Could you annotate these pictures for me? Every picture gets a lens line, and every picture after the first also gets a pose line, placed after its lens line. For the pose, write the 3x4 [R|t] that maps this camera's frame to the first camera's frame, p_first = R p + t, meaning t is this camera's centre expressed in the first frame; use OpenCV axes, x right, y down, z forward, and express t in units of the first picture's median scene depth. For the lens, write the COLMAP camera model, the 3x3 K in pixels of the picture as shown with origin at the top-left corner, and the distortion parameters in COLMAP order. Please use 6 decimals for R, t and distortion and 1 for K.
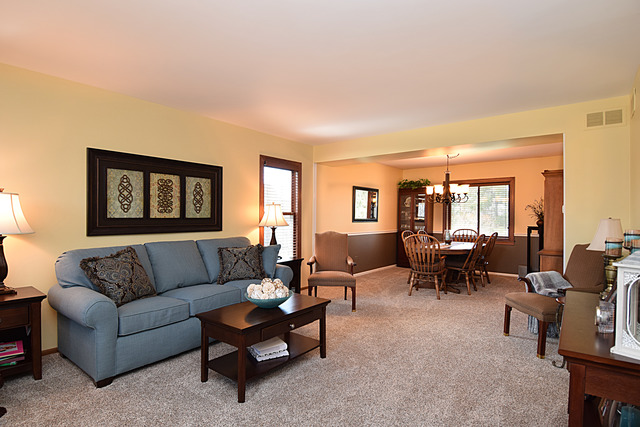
lens RADIAL K [[336.7, 0, 318.5], [0, 336.7, 216.9], [0, 0, 1]] dist [0.033679, -0.000801]
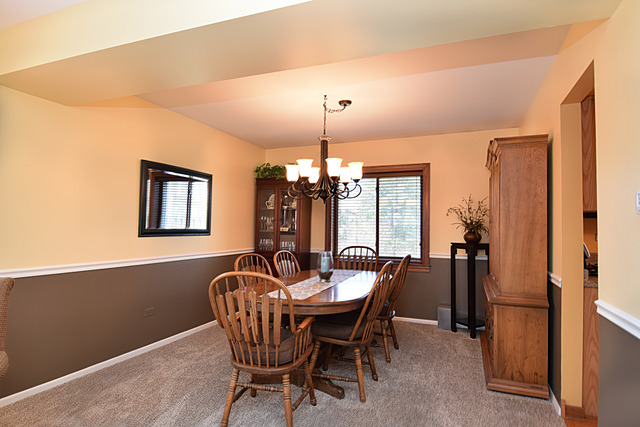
lens RADIAL K [[364.3, 0, 320.0], [0, 364.3, 213.5], [0, 0, 1]] dist [0.000444, 0.000073]
pose [[0.956317, 0.016591, 0.291862, 0.188758], [-0.005805, 0.999269, -0.037783, 0.002018], [-0.292275, 0.034438, 0.955714, 0.421592]]
